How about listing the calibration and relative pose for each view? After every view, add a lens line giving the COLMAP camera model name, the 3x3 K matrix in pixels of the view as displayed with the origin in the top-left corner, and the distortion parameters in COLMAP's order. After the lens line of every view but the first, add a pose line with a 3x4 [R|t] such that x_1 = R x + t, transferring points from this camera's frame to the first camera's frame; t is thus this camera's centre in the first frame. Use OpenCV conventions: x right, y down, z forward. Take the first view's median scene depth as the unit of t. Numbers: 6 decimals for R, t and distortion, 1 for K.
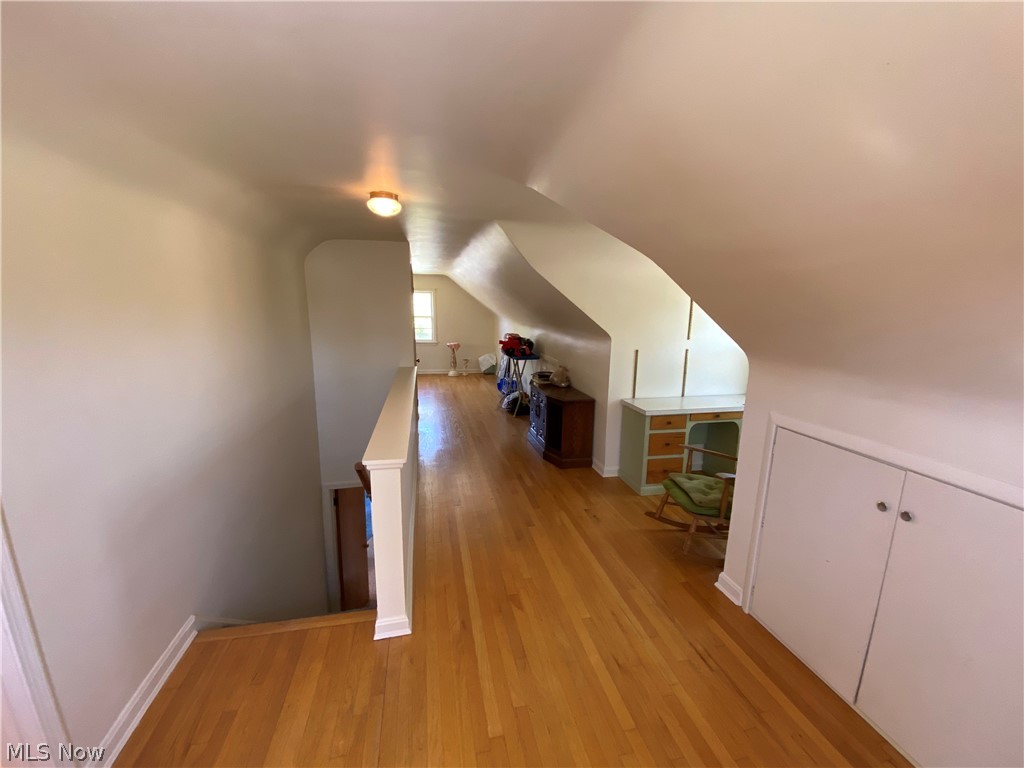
lens RADIAL K [[411.2, 0, 516.4], [0, 411.2, 394.0], [0, 0, 1]] dist [-0.002669, -0.002316]
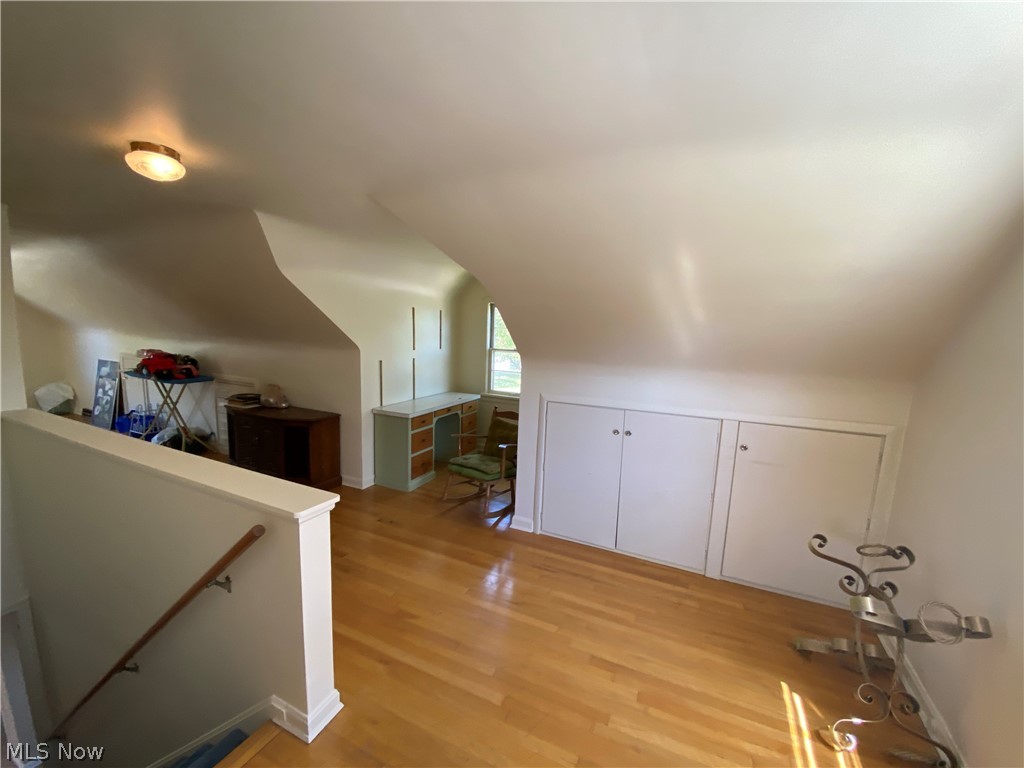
lens RADIAL K [[411.2, 0, 505.6], [0, 411.2, 391.1], [0, 0, 1]] dist [-0.002669, -0.002316]
pose [[0.599032, -0.105339, 0.793766, -0.390250], [0.137747, 0.990087, 0.027439, -0.013370], [-0.788788, 0.092902, 0.607604, 0.109846]]
